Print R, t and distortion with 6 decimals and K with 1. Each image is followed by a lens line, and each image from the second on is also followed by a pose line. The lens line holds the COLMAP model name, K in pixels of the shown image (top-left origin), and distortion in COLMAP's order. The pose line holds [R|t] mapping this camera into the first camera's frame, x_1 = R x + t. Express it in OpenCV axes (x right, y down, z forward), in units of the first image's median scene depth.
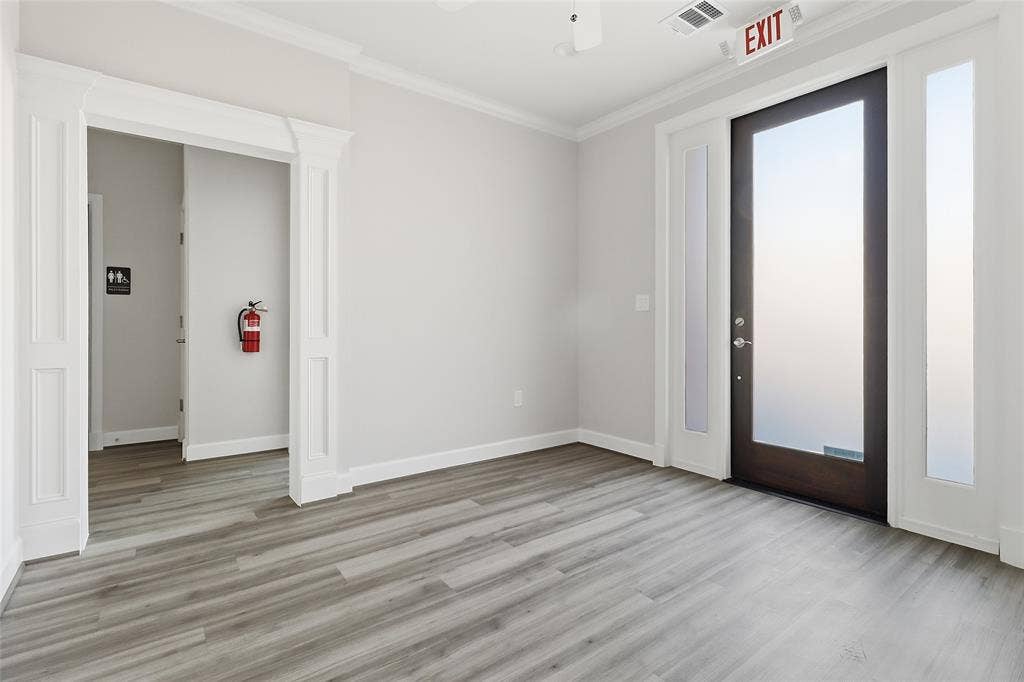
lens RADIAL K [[485.1, 0, 528.3], [0, 485.1, 329.1], [0, 0, 1]] dist [0.003312, 0.000228]
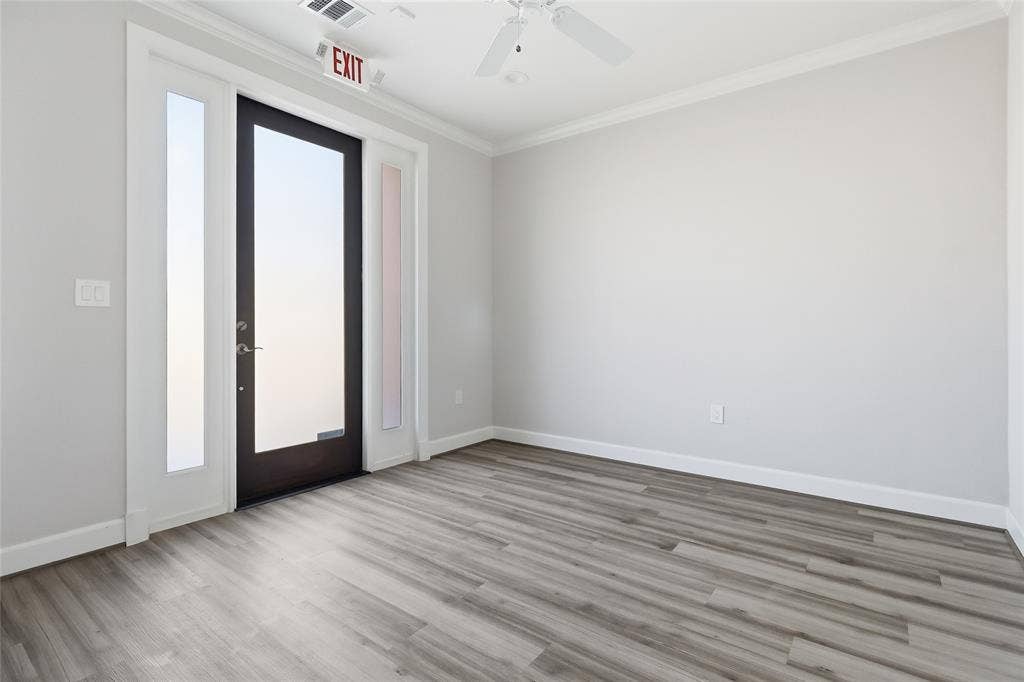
lens RADIAL K [[485.1, 0, 513.0], [0, 485.1, 335.0], [0, 0, 1]] dist [0.003312, 0.000228]
pose [[-0.252939, -0.014843, 0.967368, -0.676521], [0.008114, 0.999815, 0.017463, -0.012333], [-0.967448, 0.012266, -0.252771, 0.905934]]
